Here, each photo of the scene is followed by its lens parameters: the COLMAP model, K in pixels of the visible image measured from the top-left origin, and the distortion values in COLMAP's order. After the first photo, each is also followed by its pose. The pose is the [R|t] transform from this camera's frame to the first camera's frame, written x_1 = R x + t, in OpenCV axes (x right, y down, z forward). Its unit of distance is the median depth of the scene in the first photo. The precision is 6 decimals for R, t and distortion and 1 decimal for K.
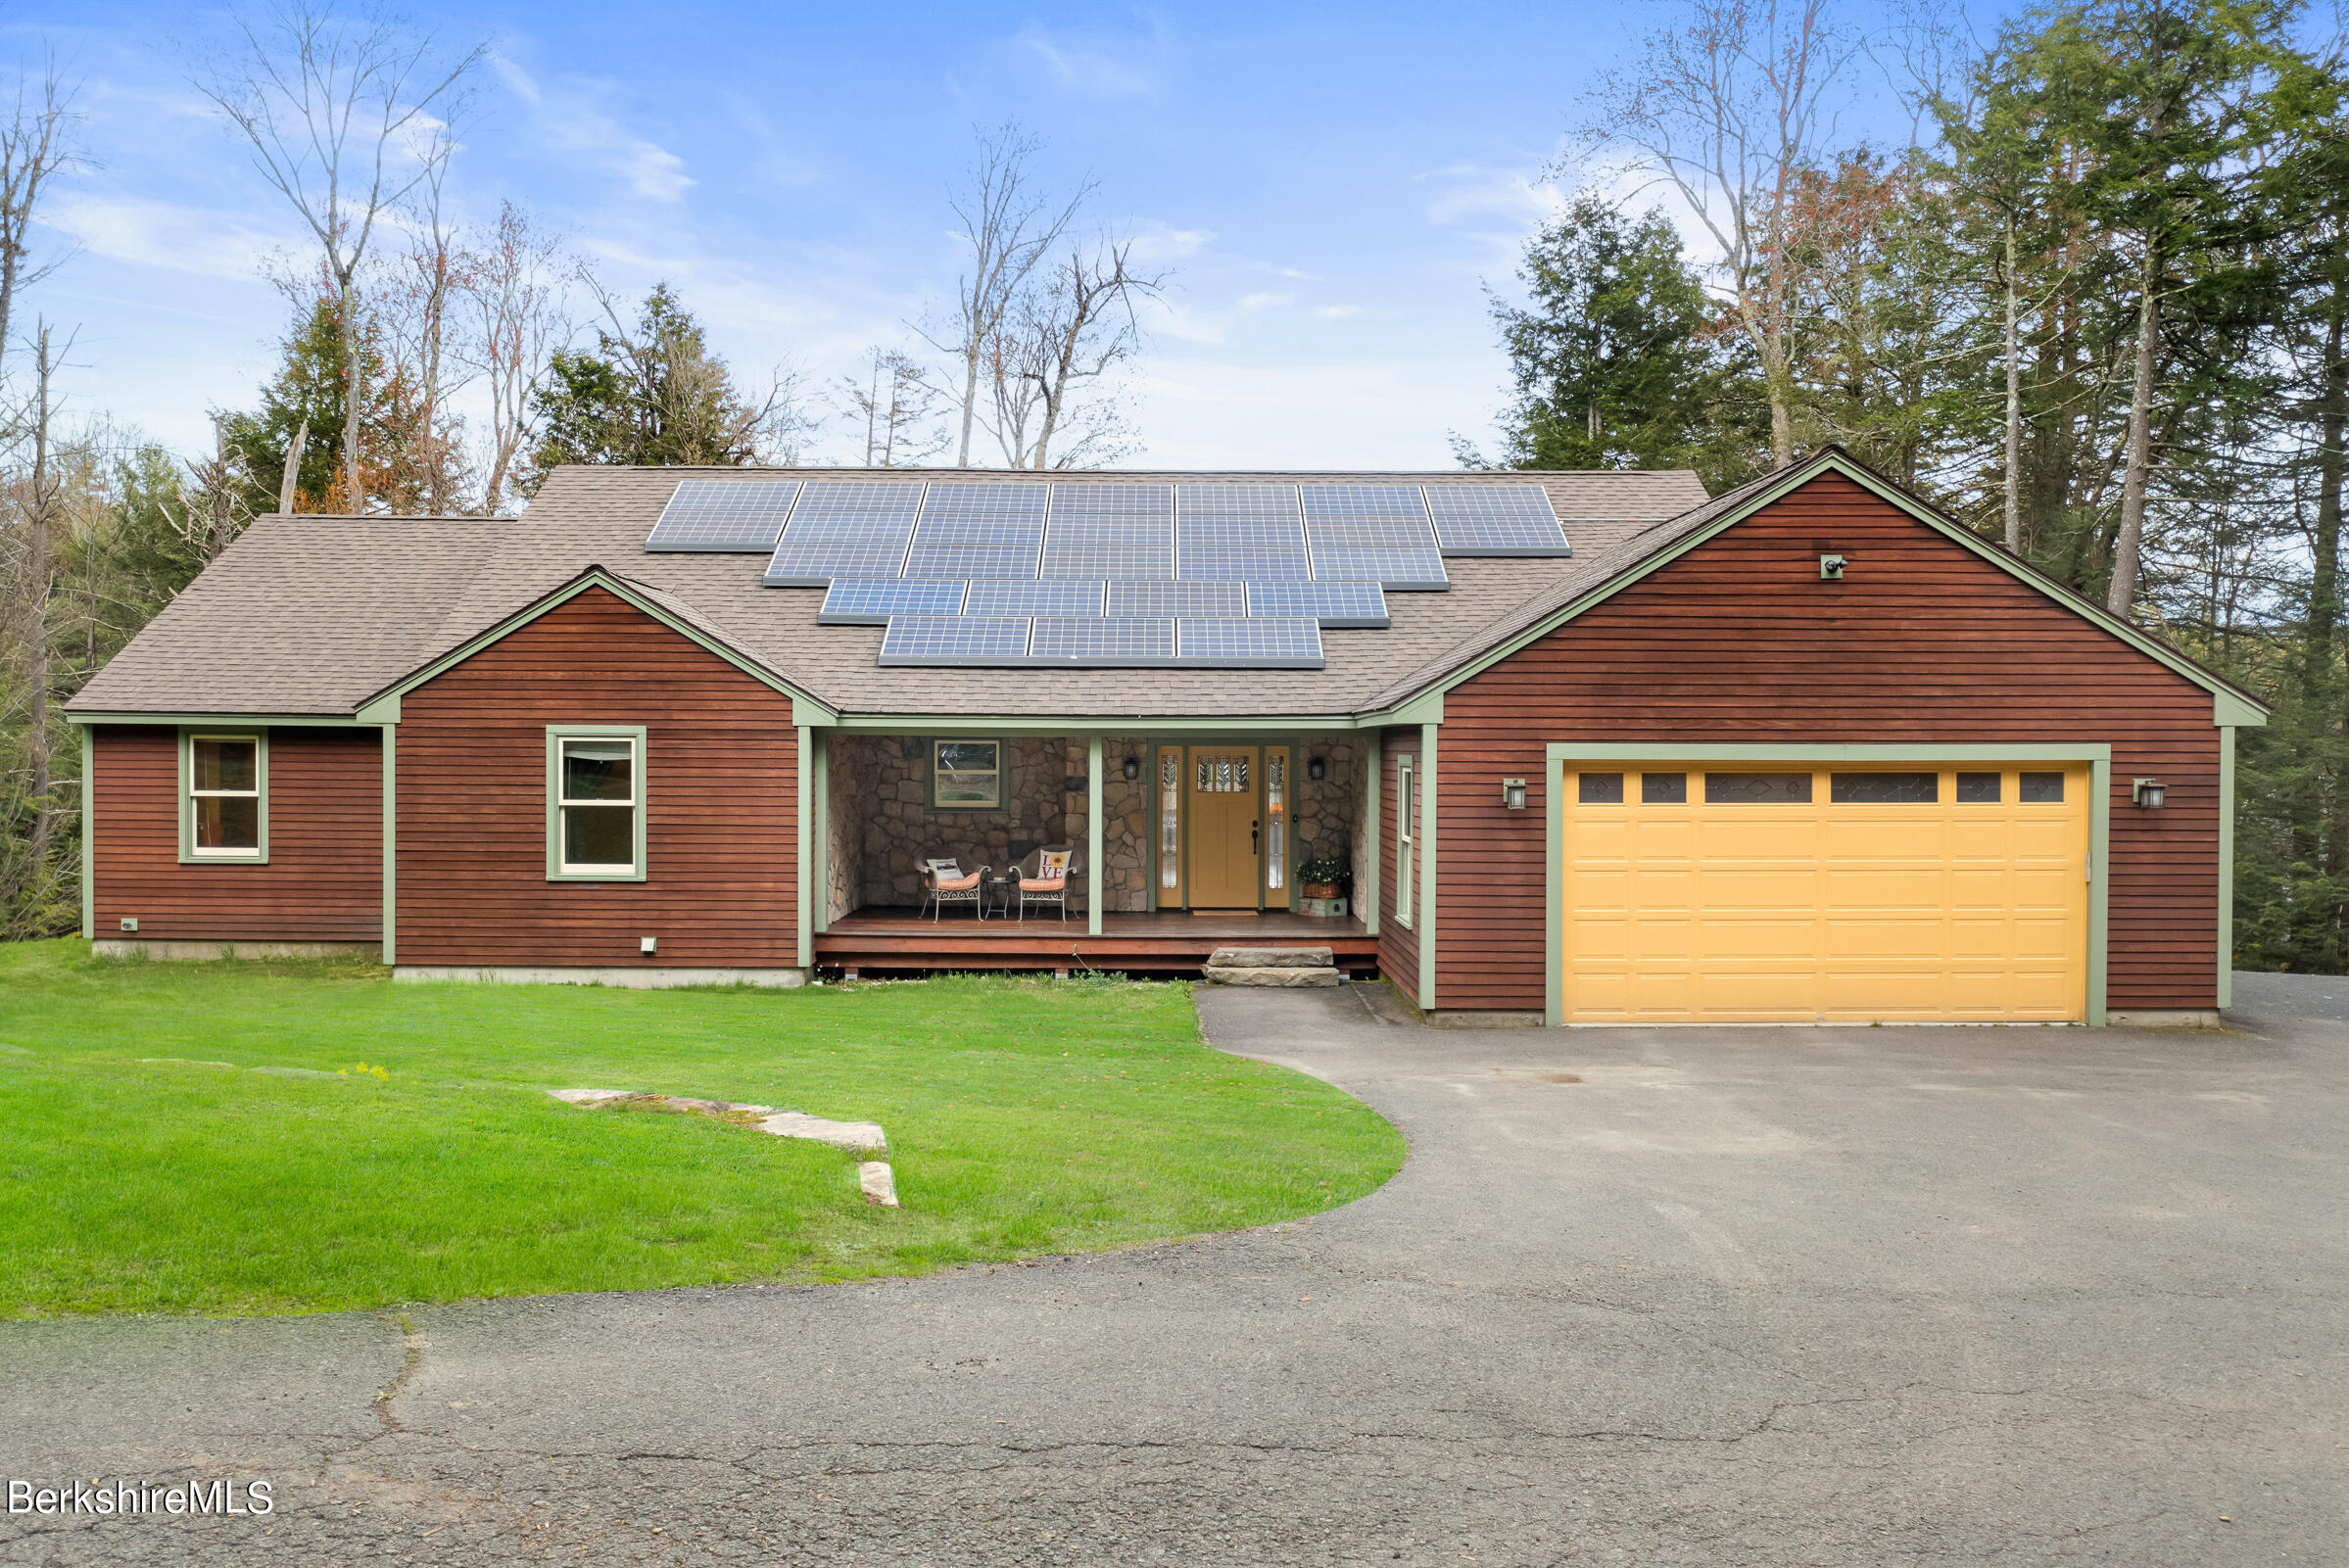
lens RADIAL K [[1877.7, 0, 1123.8], [0, 1877.7, 769.2], [0, 0, 1]] dist [0.008269, 0.000696]
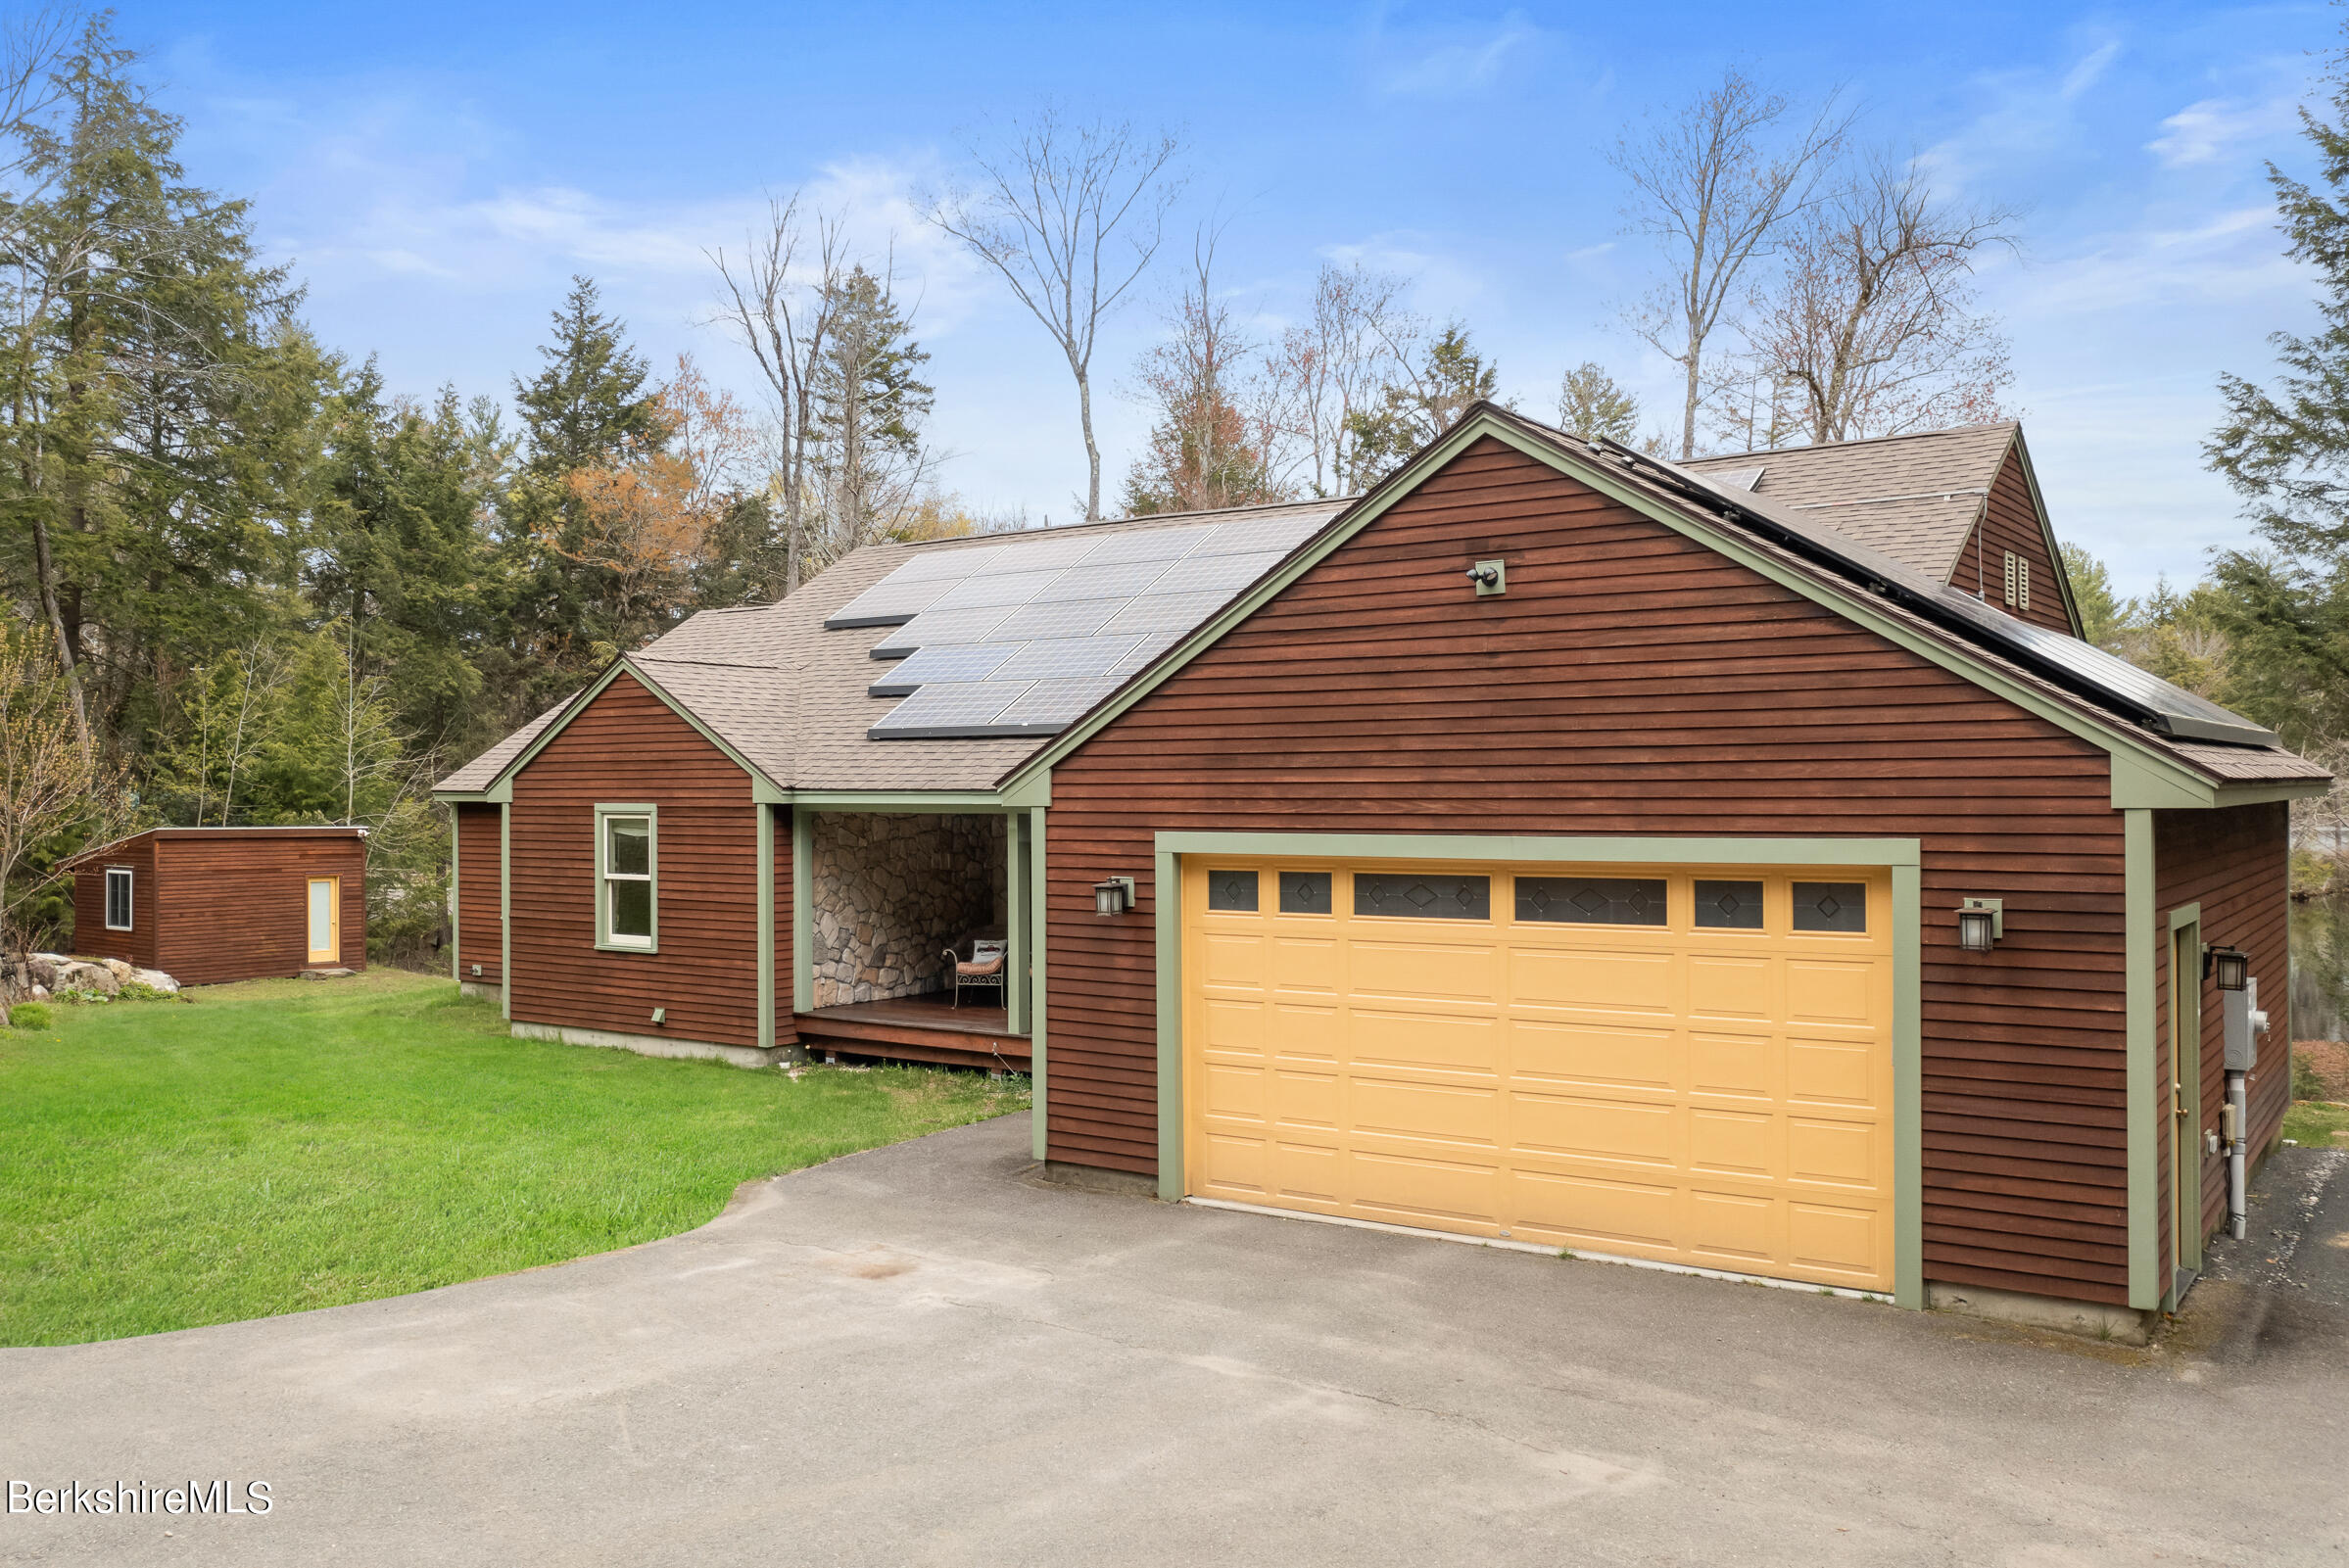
lens RADIAL K [[1877.7, 0, 1146.7], [0, 1877.7, 790.2], [0, 0, 1]] dist [0.008269, 0.000696]
pose [[0.813839, -0.006914, -0.581049, 0.670261], [0.000688, 0.999940, -0.010934, -0.022581], [0.581090, 0.008499, 0.813795, 0.367865]]
